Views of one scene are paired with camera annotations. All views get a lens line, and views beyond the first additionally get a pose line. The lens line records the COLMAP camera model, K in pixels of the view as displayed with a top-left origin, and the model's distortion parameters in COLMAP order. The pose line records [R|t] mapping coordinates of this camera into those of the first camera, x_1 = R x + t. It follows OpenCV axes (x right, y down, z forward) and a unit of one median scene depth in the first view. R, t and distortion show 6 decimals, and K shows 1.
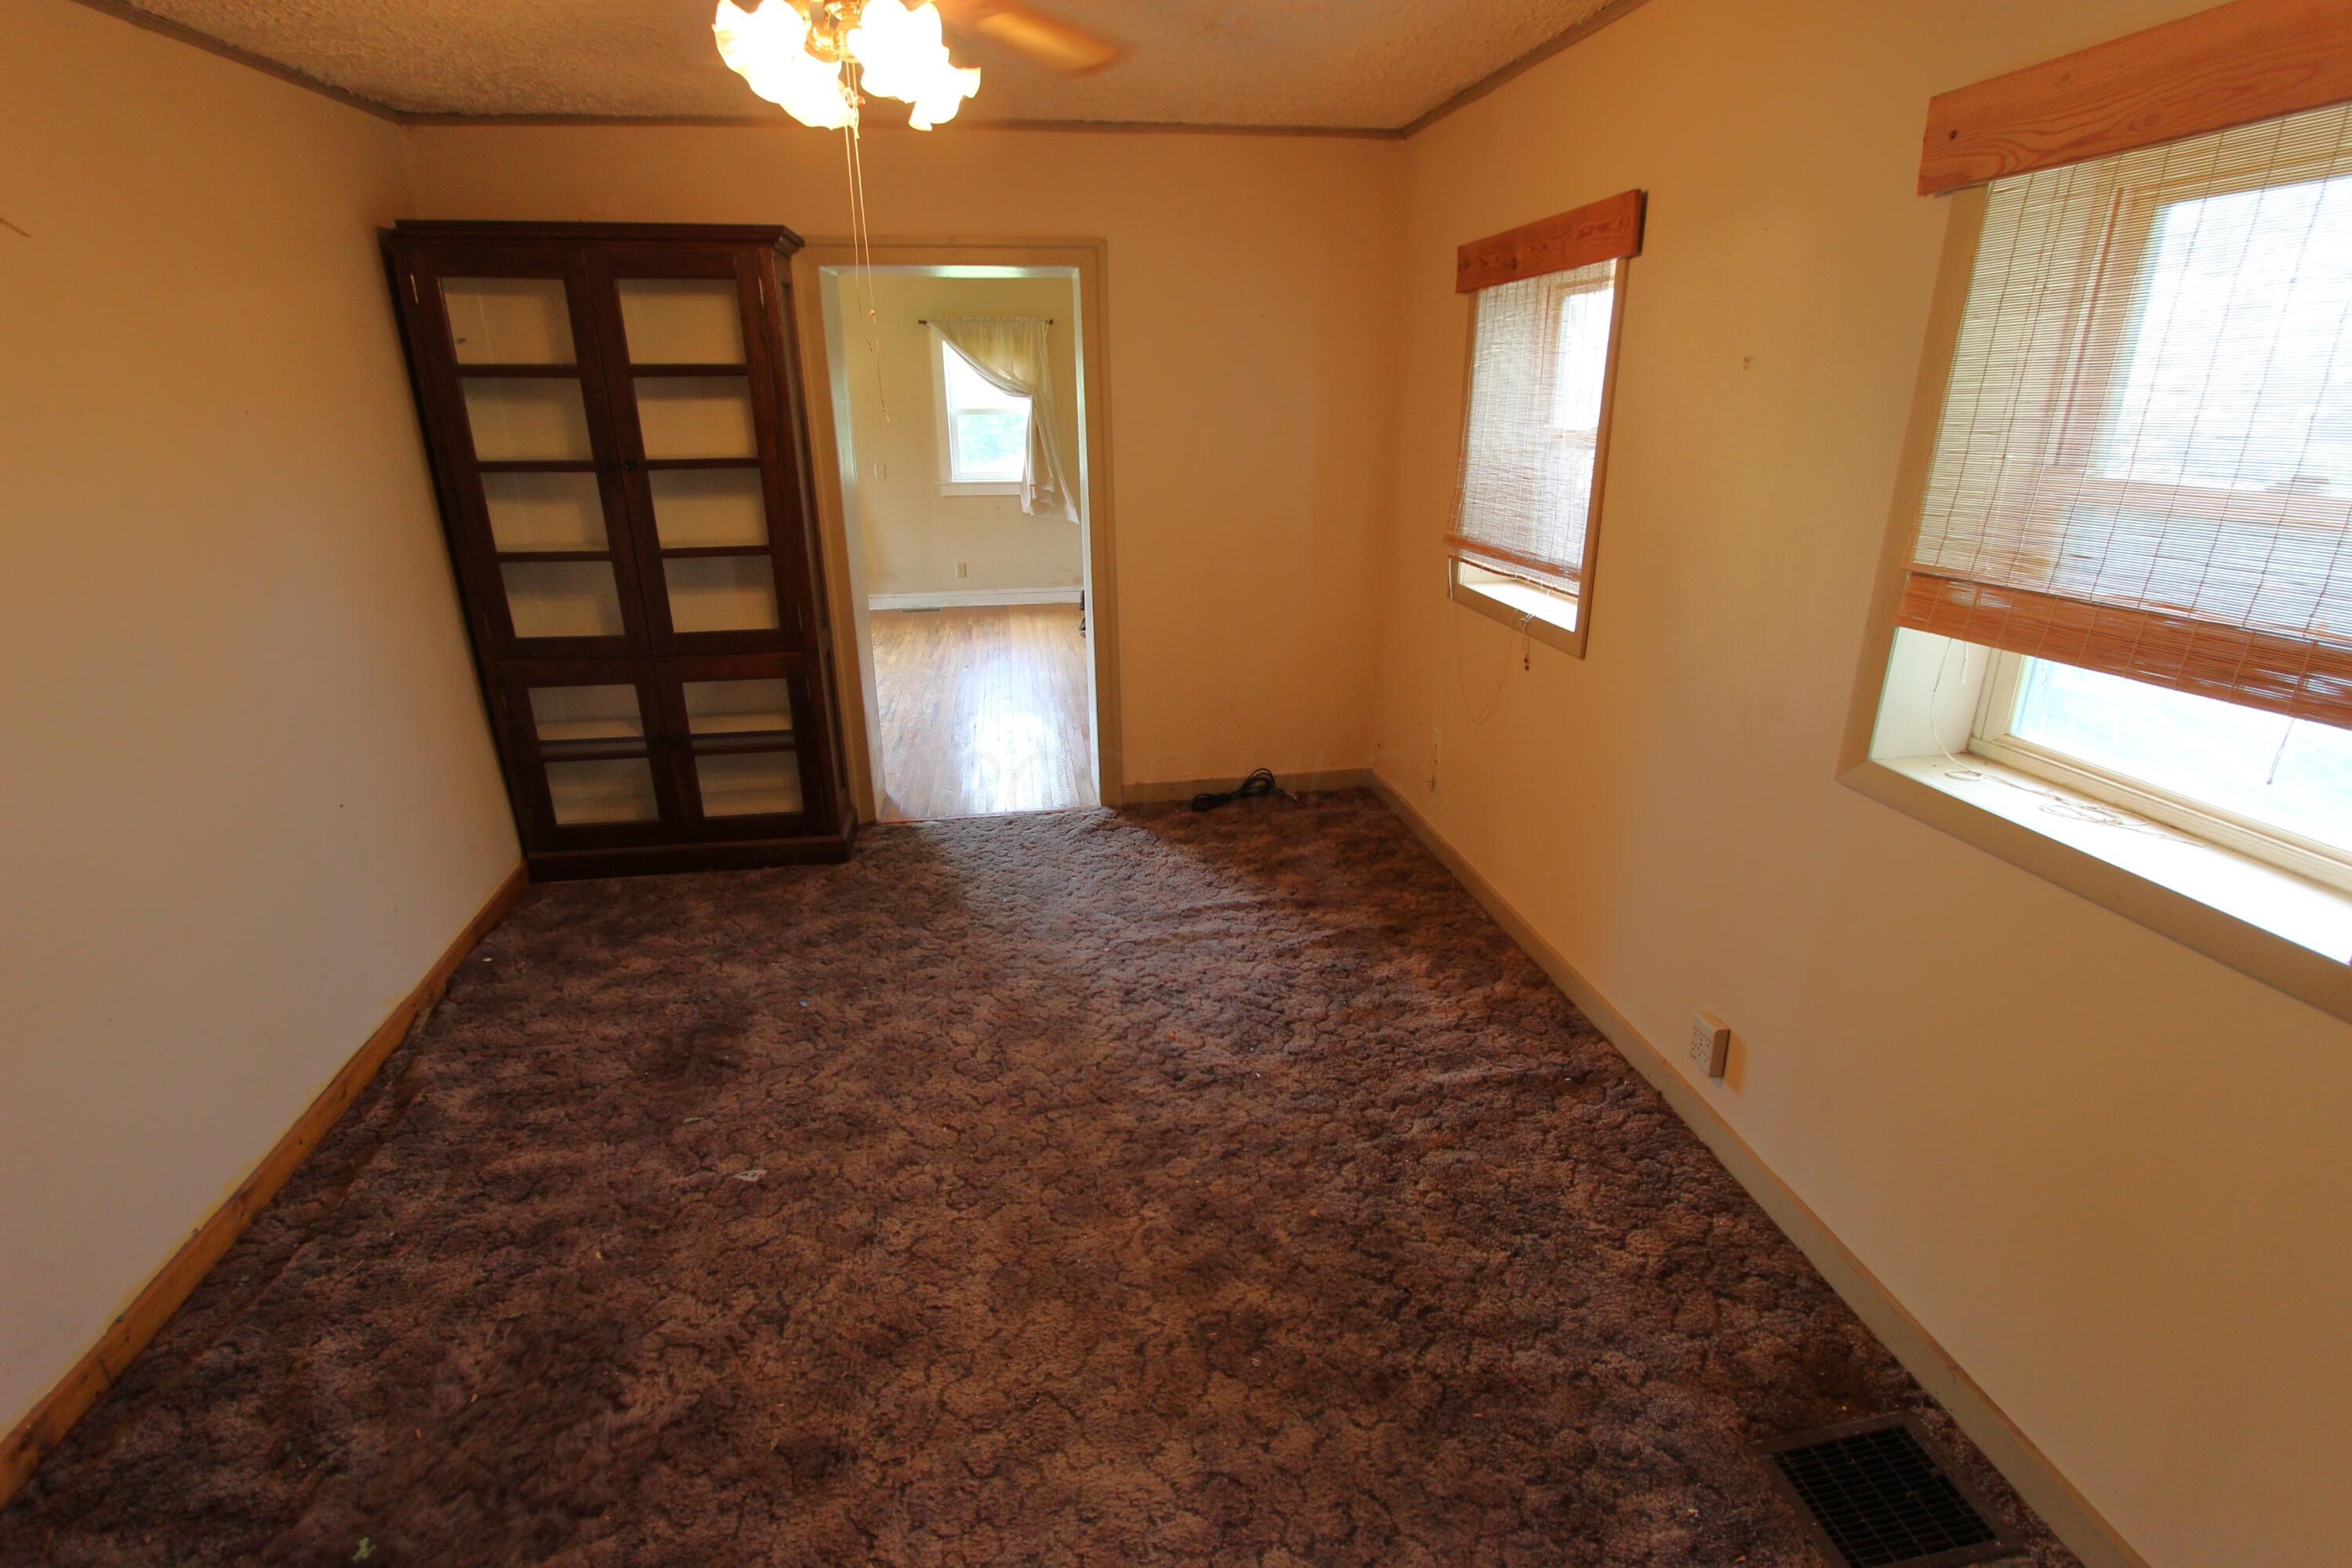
lens RADIAL K [[1090.1, 0, 1183.0], [0, 1090.1, 778.7], [0, 0, 1]] dist [-0.017001, 0.001499]
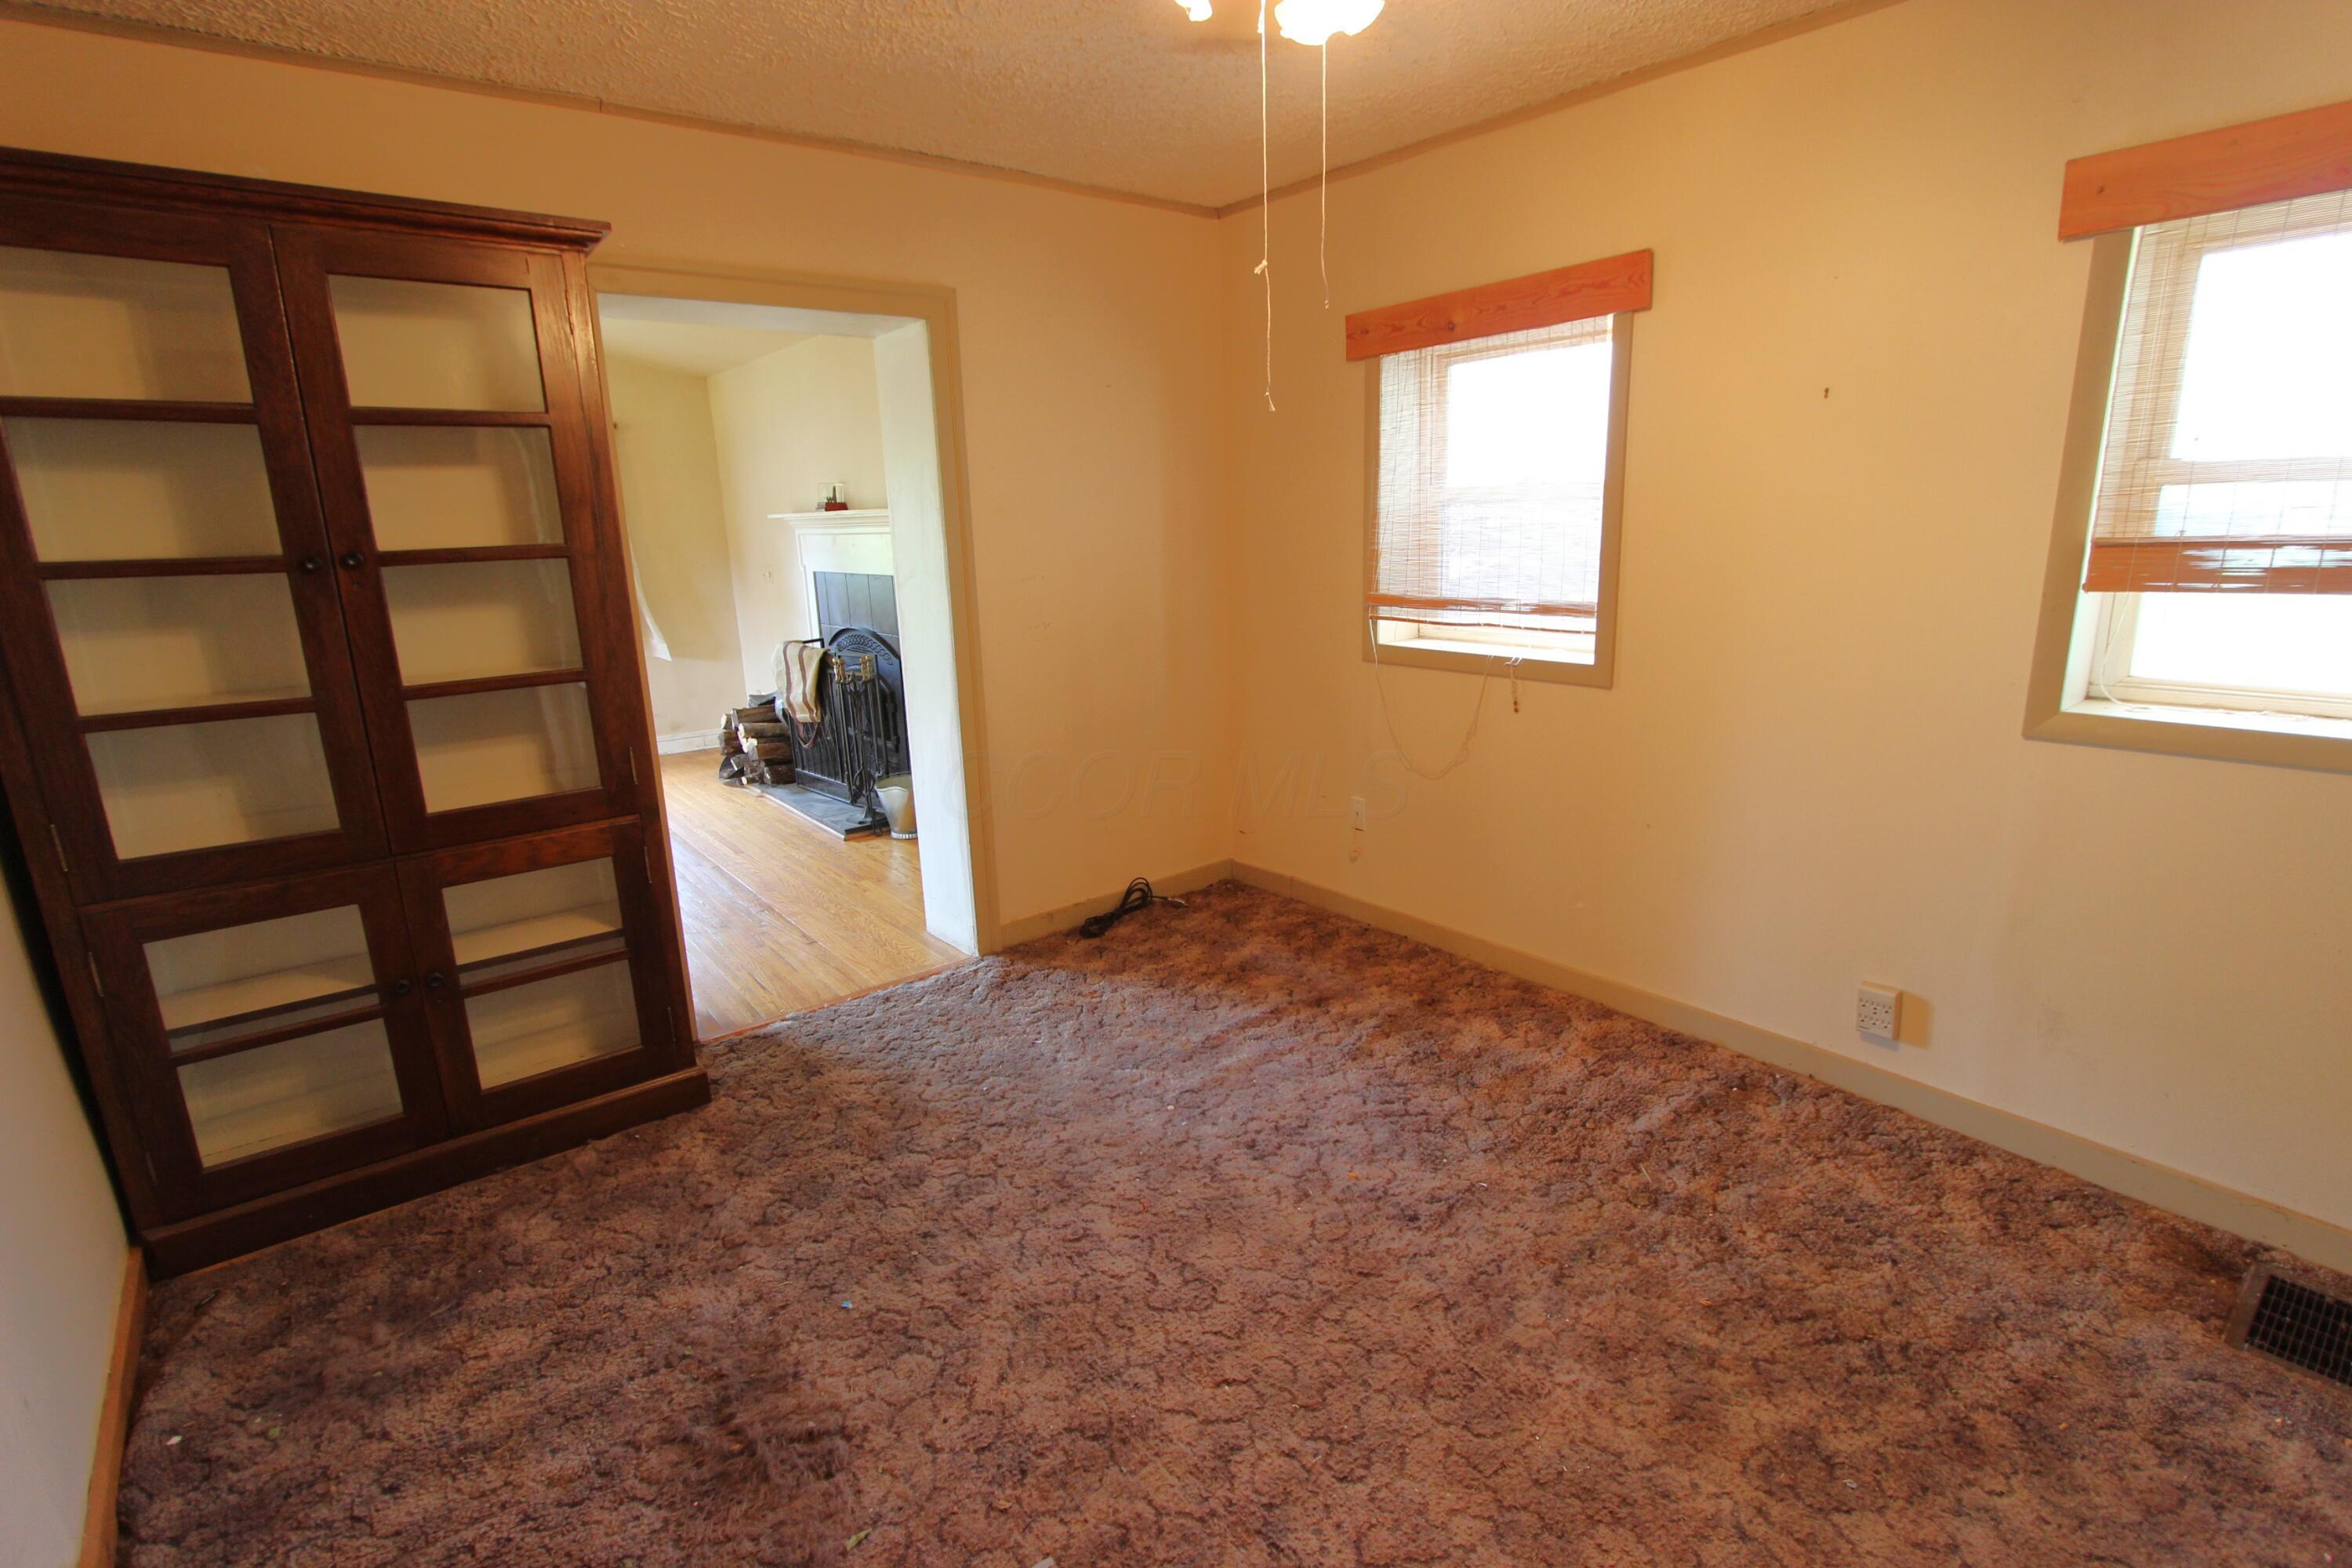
lens RADIAL K [[1090.1, 0, 1175.3], [0, 1090.1, 783.1], [0, 0, 1]] dist [-0.017001, 0.001499]
pose [[0.867755, -0.136121, 0.477988, -0.450452], [0.190560, 0.979384, -0.067040, -0.027681], [-0.459008, 0.149260, 0.875804, 0.263742]]
